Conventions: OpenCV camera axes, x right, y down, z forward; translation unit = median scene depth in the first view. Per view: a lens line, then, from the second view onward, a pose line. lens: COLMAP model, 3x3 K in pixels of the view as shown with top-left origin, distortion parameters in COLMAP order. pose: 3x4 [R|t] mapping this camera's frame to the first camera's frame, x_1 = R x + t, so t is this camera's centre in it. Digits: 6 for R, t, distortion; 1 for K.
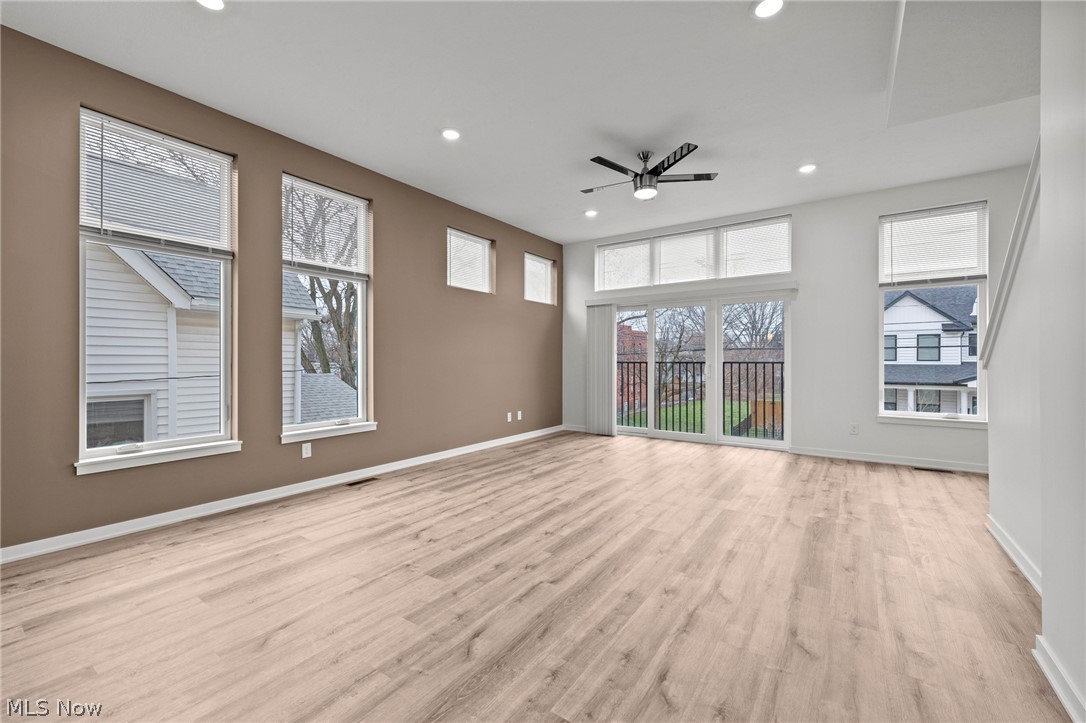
lens RADIAL K [[458.5, 0, 543.2], [0, 458.5, 359.4], [0, 0, 1]] dist [0.004952, 0.000227]
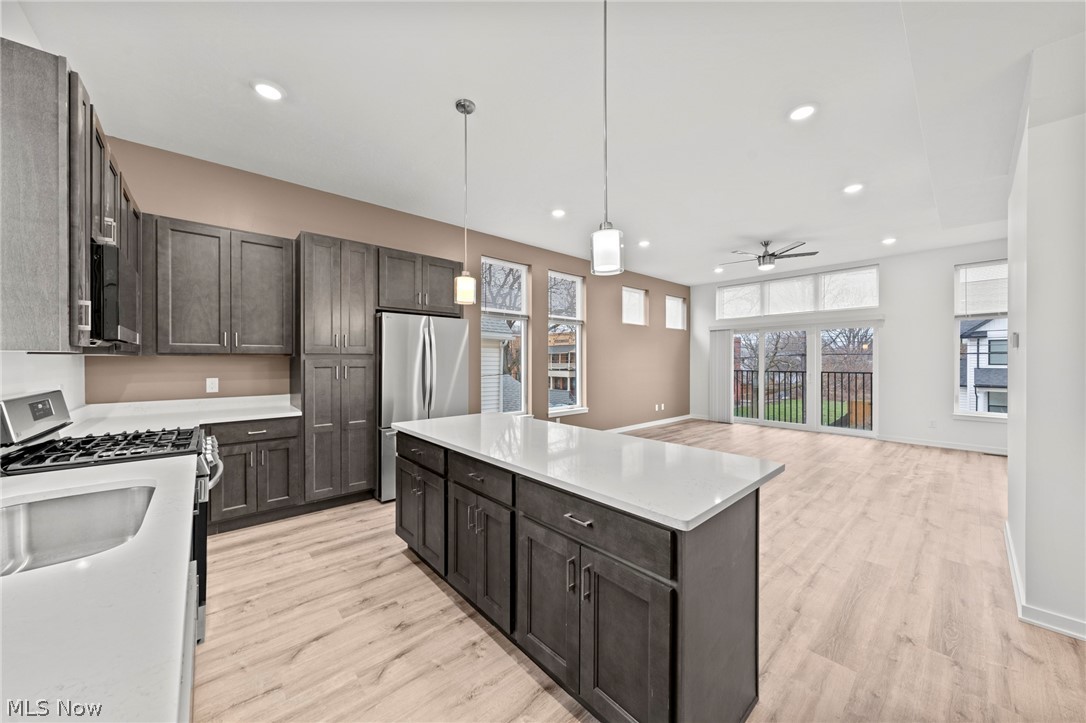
lens RADIAL K [[384.4, 0, 542.1], [0, 384.4, 362.2], [0, 0, 1]] dist [-0.003068, -0.000541]
pose [[0.969296, 0.000461, -0.245895, -0.136374], [0.000237, 0.999996, 0.002809, -0.027500], [0.245895, -0.002781, 0.969292, -0.320099]]
